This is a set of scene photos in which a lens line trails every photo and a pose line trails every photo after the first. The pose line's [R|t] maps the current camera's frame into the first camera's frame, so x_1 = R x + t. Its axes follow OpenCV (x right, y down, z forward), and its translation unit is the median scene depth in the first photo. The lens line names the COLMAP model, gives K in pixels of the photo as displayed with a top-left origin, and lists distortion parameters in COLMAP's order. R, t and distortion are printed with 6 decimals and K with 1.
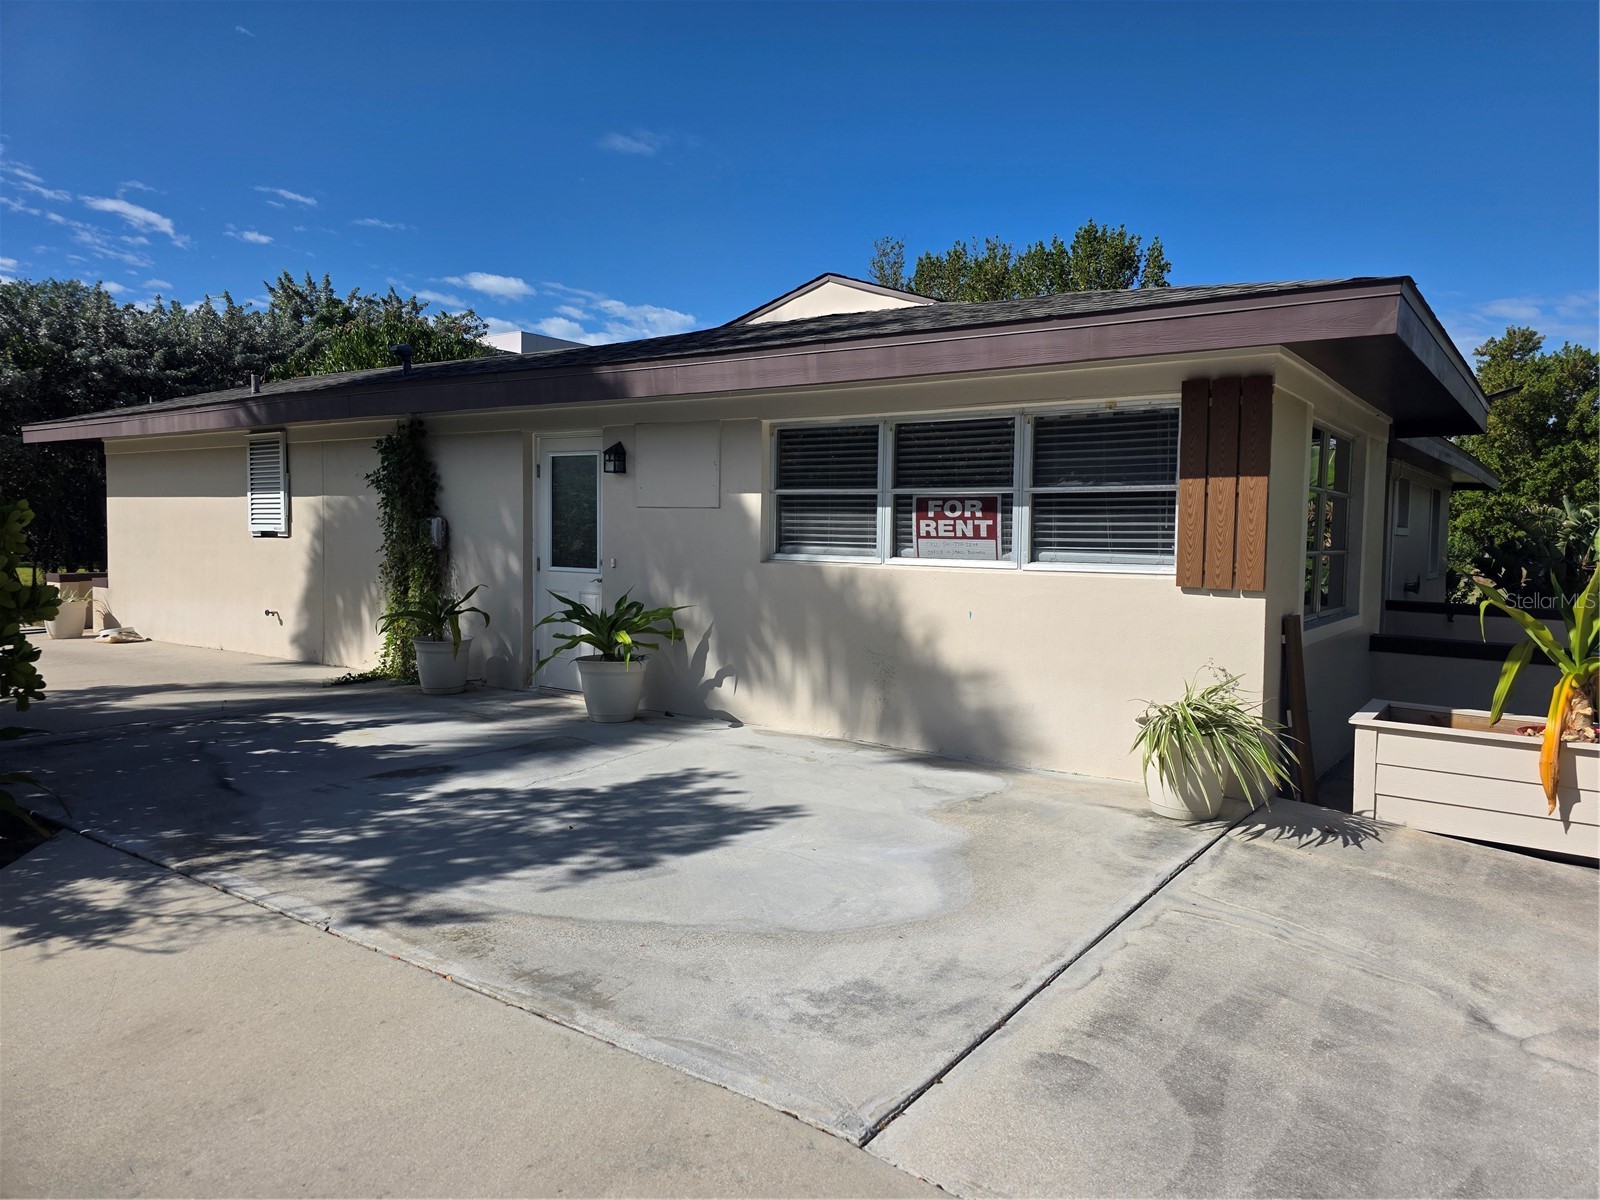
lens RADIAL K [[1072.3, 0, 825.2], [0, 1072.3, 585.3], [0, 0, 1]] dist [0.065568, -0.056707]
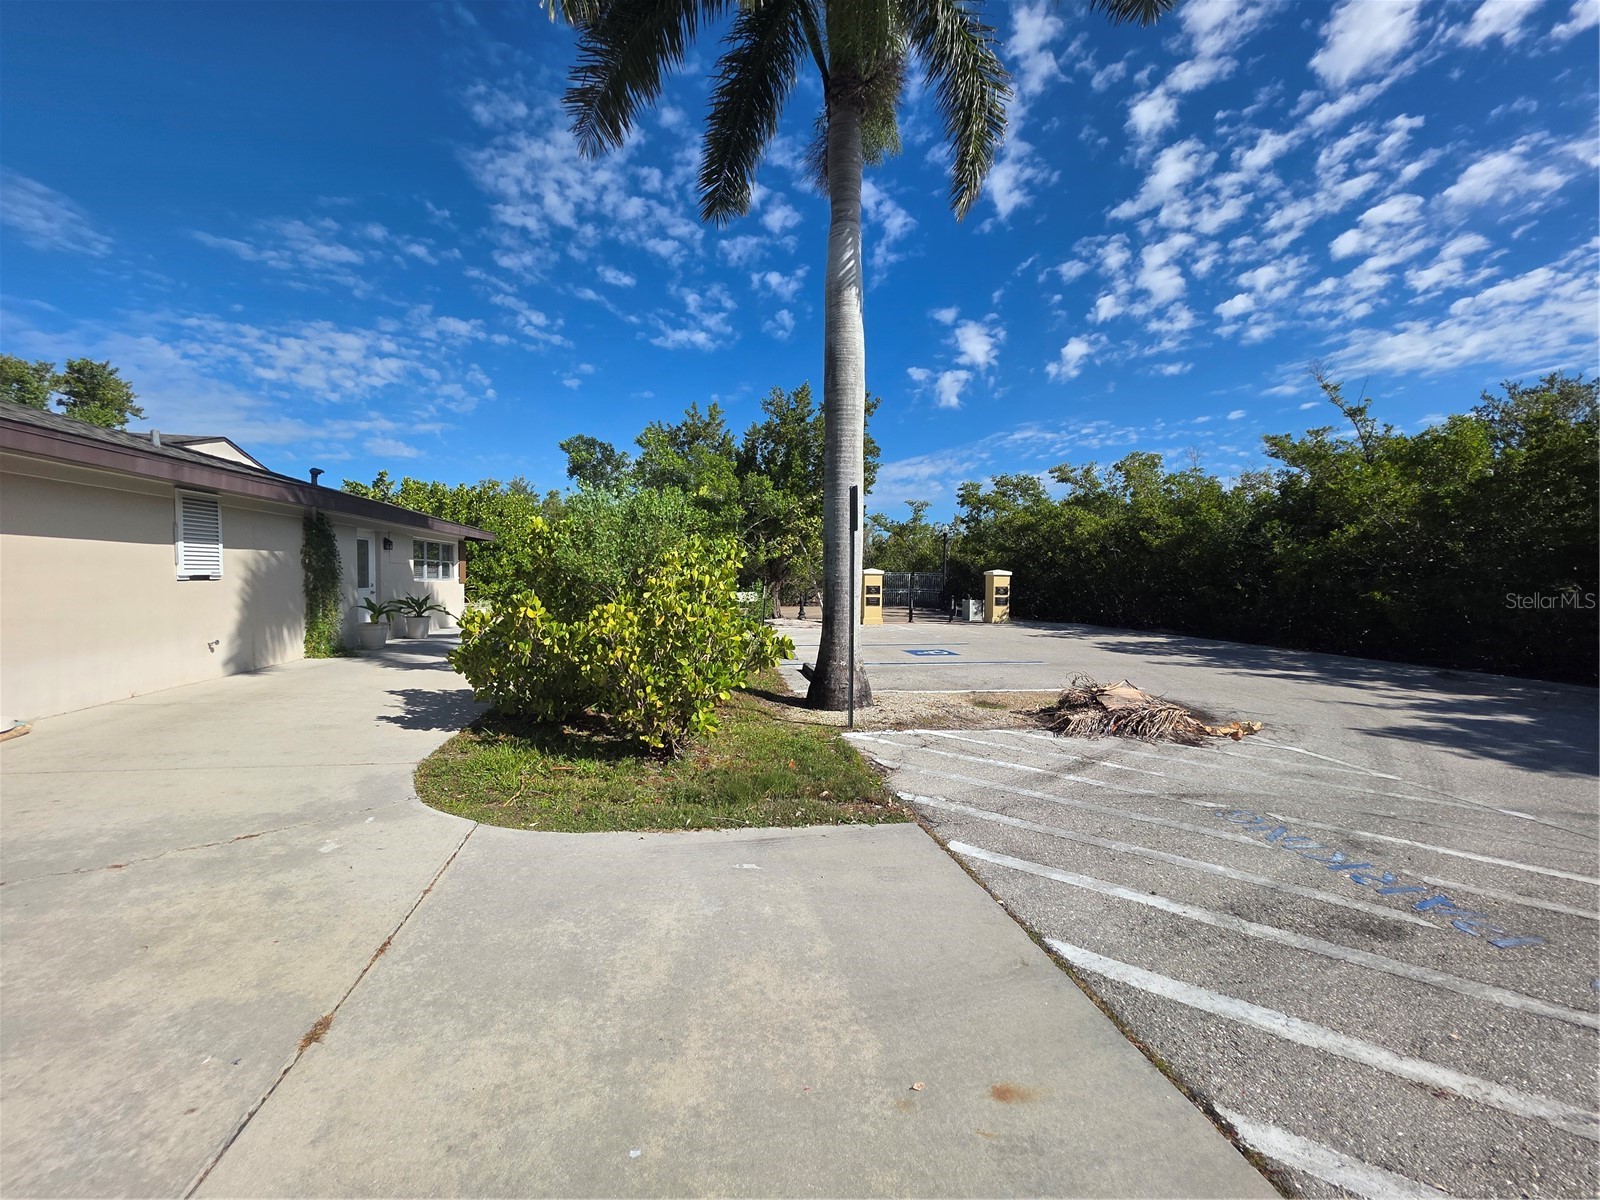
lens RADIAL K [[640.2, 0, 801.7], [0, 640.2, 604.1], [0, 0, 1]] dist [0.000853, 0.000318]
pose [[-0.722483, -0.054016, 0.689275, -2.493919], [0.010923, 0.995927, 0.089497, -0.130788], [-0.691302, 0.072189, -0.718951, 1.809998]]
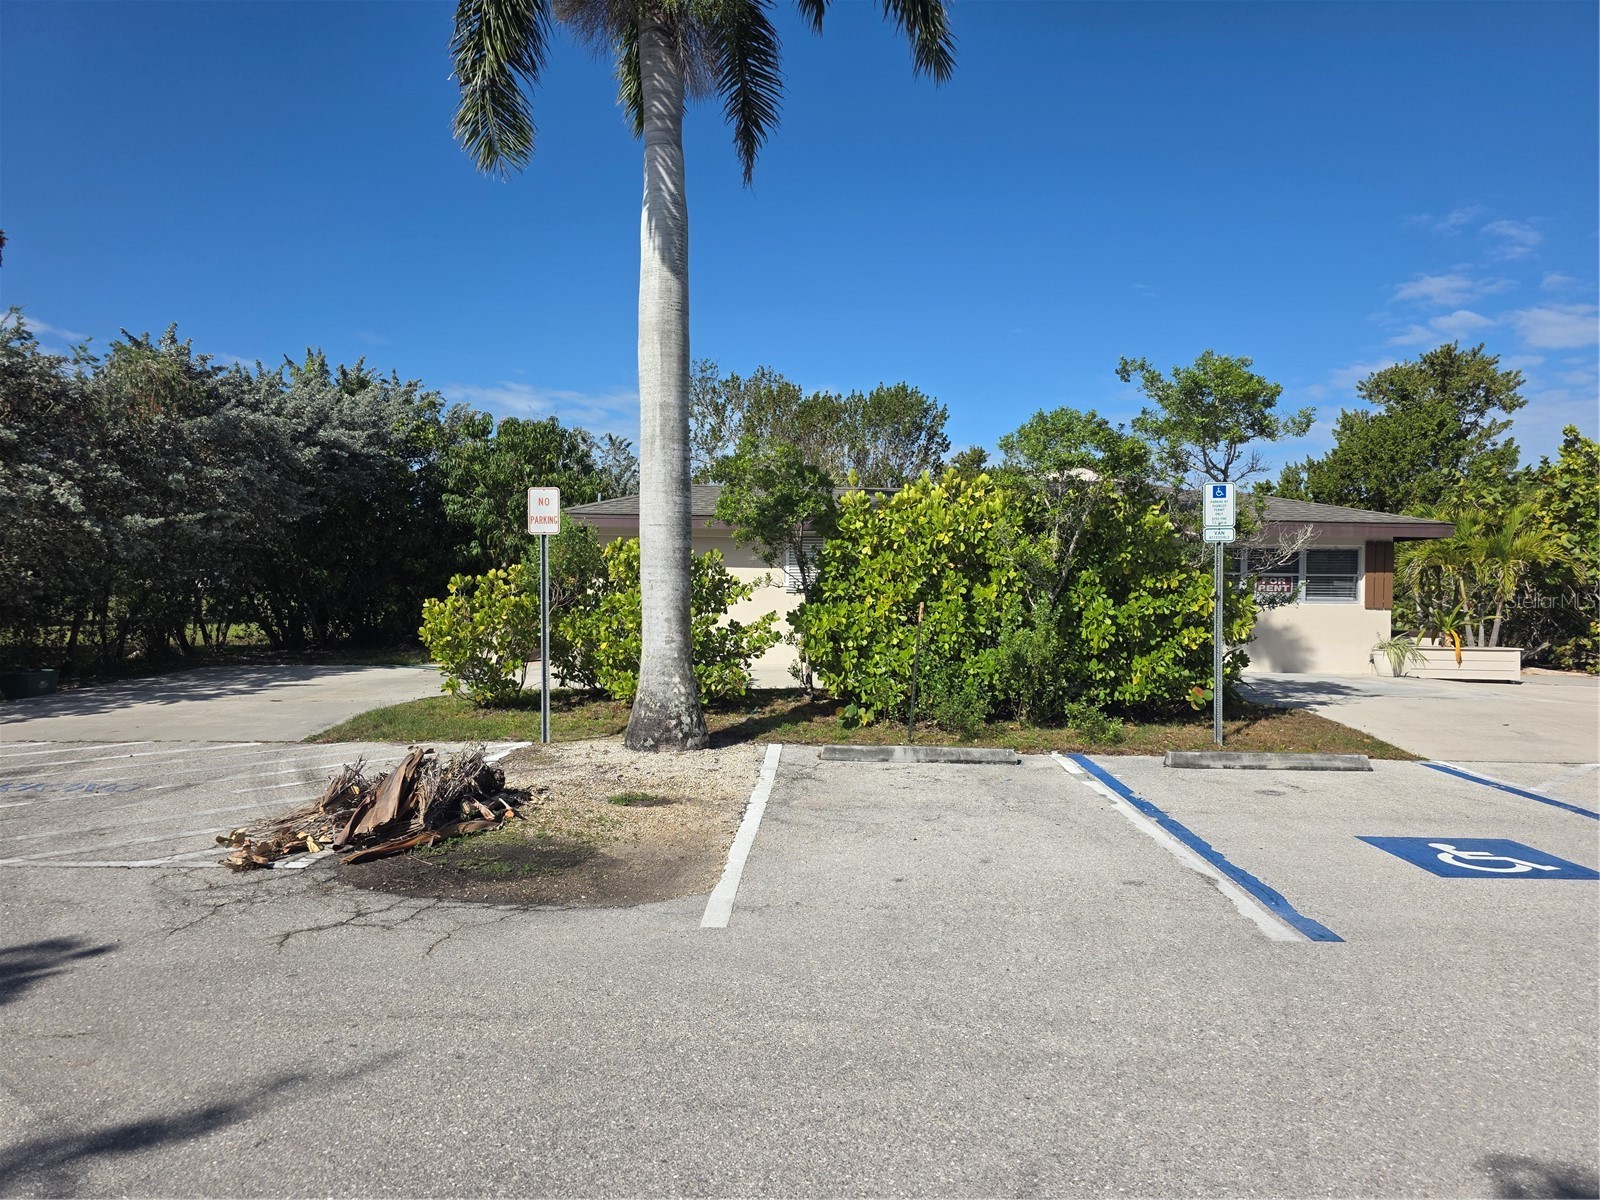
lens RADIAL K [[1092.0, 0, 782.6], [0, 1092.0, 601.4], [0, 0, 1]] dist [0.069648, -0.084961]
pose [[0.828312, -0.012973, 0.560118, -2.561818], [0.026951, 0.999497, -0.016707, -0.006766], [-0.559619, 0.028935, 0.828245, -0.628303]]
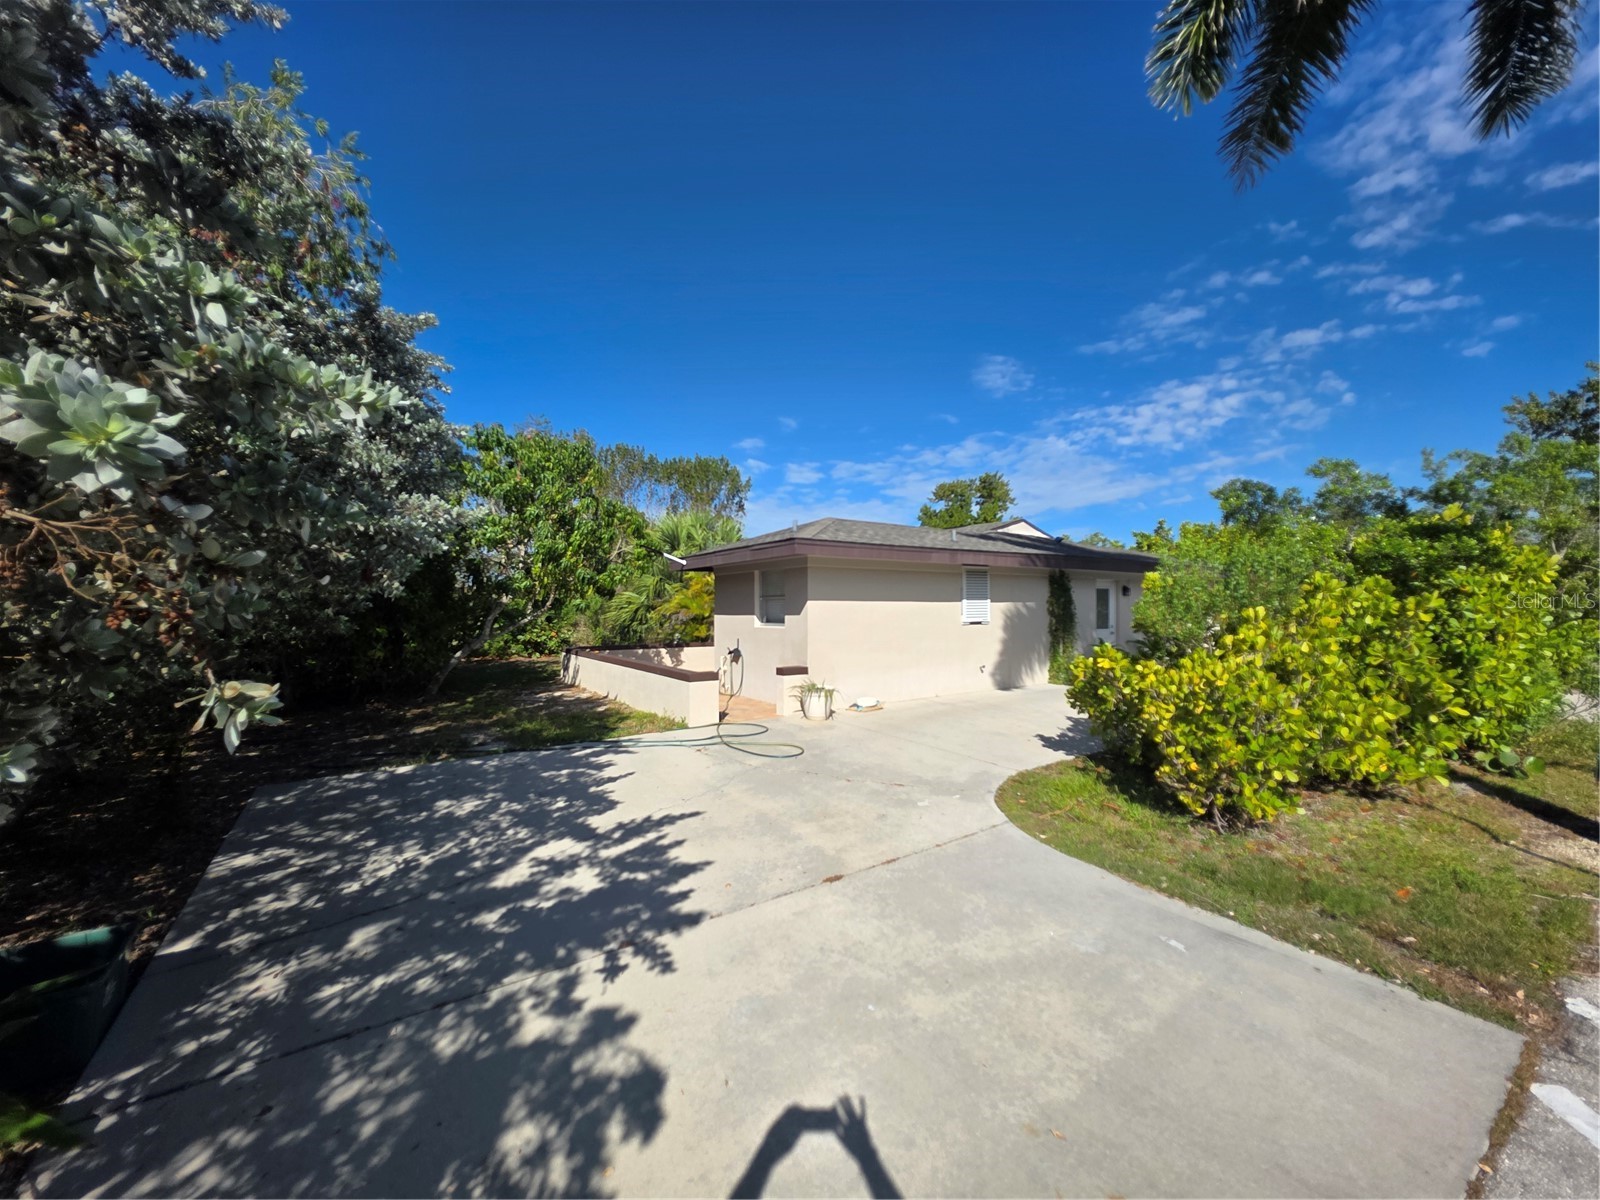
lens RADIAL K [[633.9, 0, 805.0], [0, 633.9, 593.5], [0, 0, 1]] dist [0.000093, 0.000154]
pose [[0.349551, 0.001085, 0.936917, -2.697976], [0.052799, 0.998387, -0.020855, -0.155431], [-0.935428, 0.056758, 0.348930, 1.551445]]
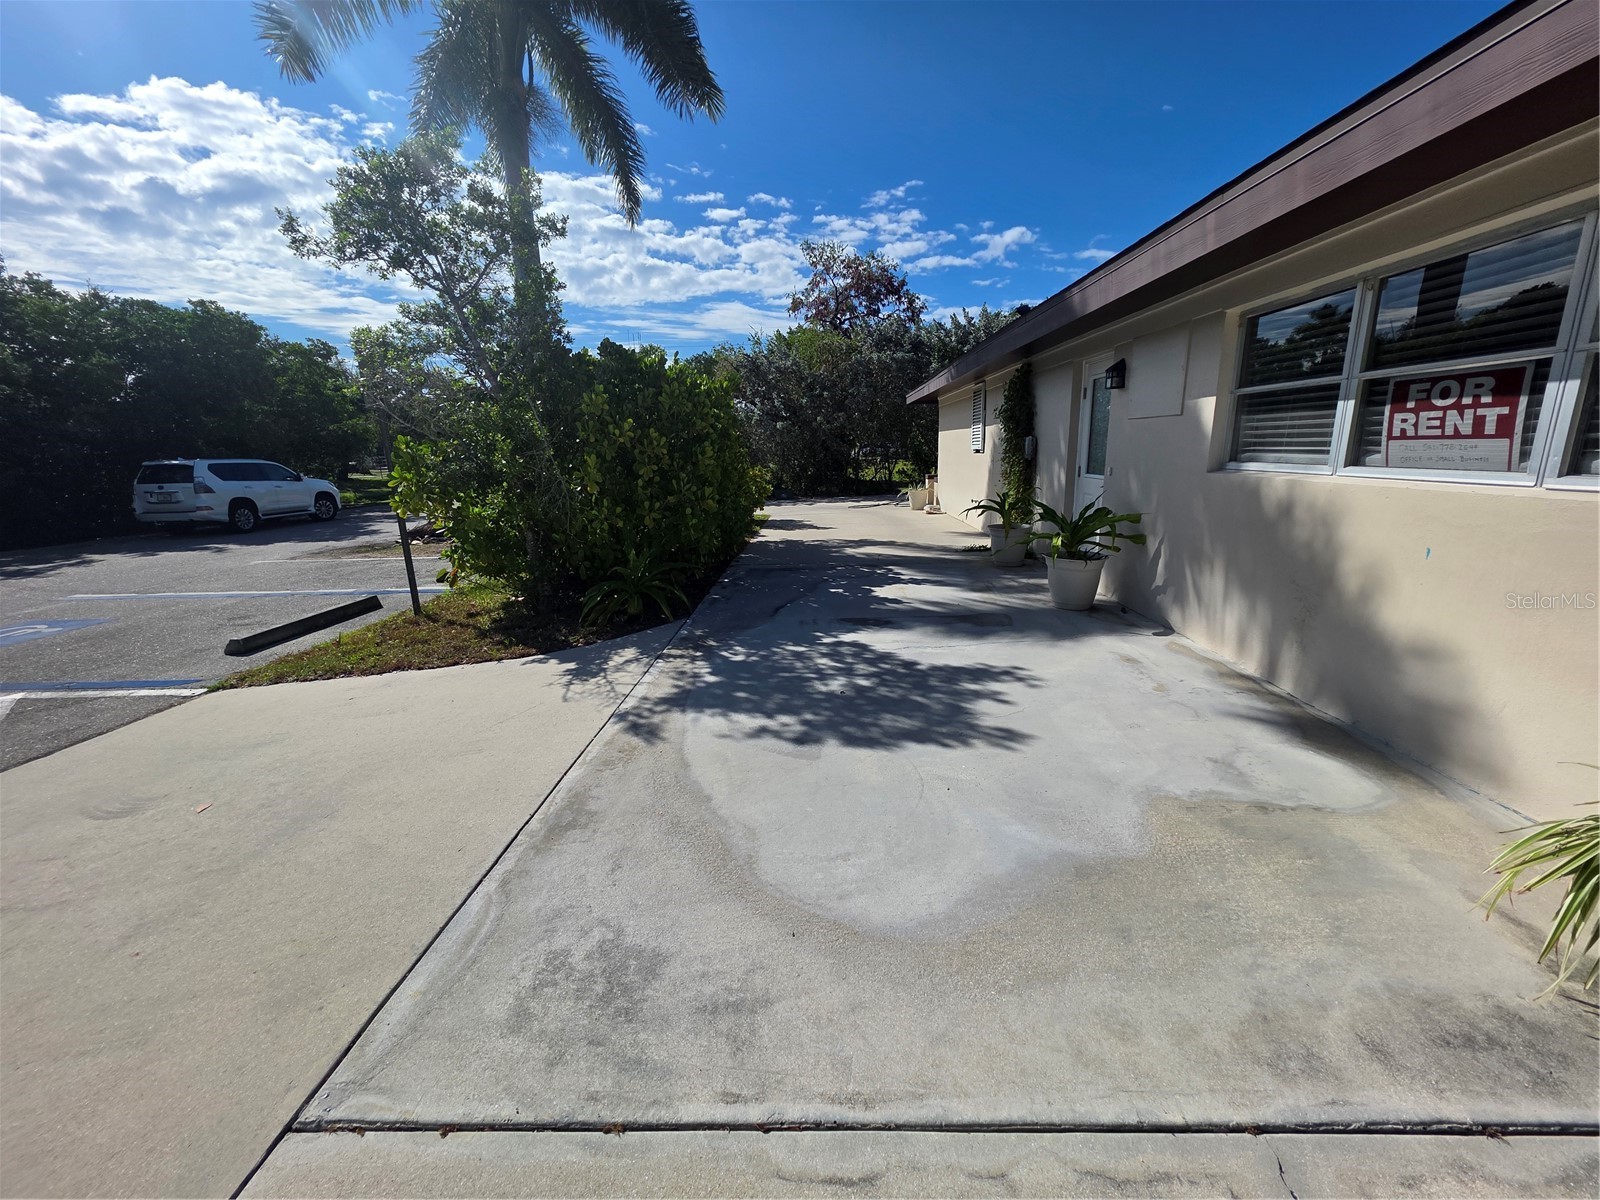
lens RADIAL K [[637.4, 0, 799.9], [0, 637.4, 602.0], [0, 0, 1]] dist [0.000431, -0.000198]
pose [[0.545878, 0.166292, -0.821197, 0.261425], [-0.005150, 0.980754, 0.195178, -0.019122], [0.837849, -0.102314, 0.536228, 0.445089]]
